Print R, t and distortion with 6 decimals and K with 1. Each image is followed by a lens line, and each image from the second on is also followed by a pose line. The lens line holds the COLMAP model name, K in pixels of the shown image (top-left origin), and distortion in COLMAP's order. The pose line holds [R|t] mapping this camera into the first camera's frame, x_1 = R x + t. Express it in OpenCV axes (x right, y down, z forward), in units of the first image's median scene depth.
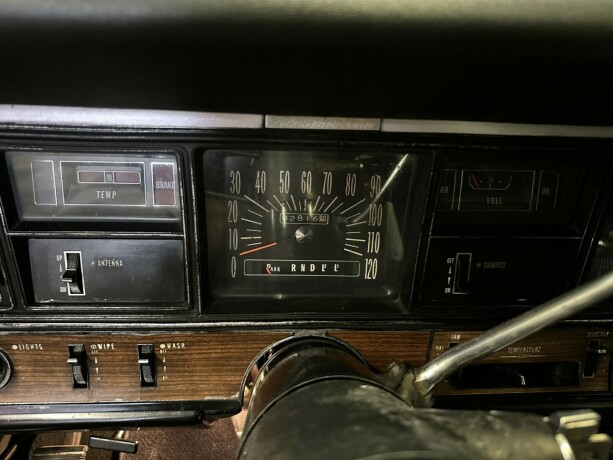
lens RADIAL K [[439.4, 0, 307.9], [0, 439.4, 214.9], [0, 0, 1]] dist [0.007888, -0.035454]
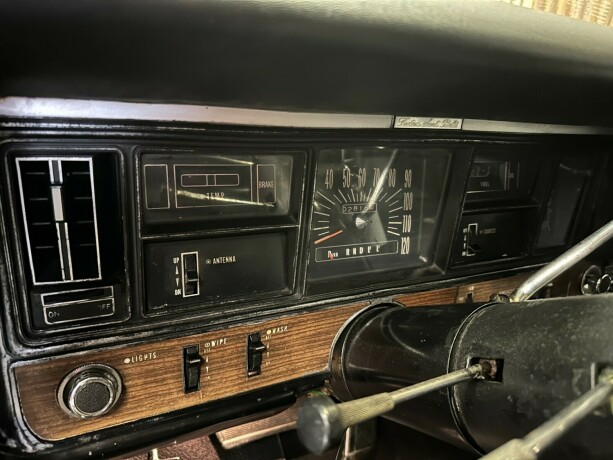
lens RADIAL K [[435.2, 0, 306.6], [0, 435.2, 227.0], [0, 0, 1]] dist [0.056400, -0.078002]
pose [[0.923575, -0.090187, 0.372660, -0.614664], [0.097635, 0.995222, -0.001118, 0.048510], [-0.370779, 0.037417, 0.927967, -0.046785]]
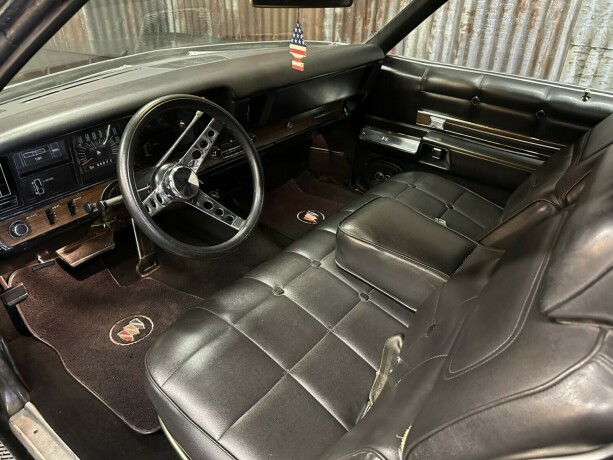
lens RADIAL K [[428.4, 0, 307.3], [0, 428.4, 236.5], [0, 0, 1]] dist [0.061855, -0.080257]
pose [[0.647657, -0.429031, 0.629661, -1.297654], [0.241204, 0.899346, 0.364689, -0.193639], [-0.722746, -0.084316, 0.685952, -2.325076]]
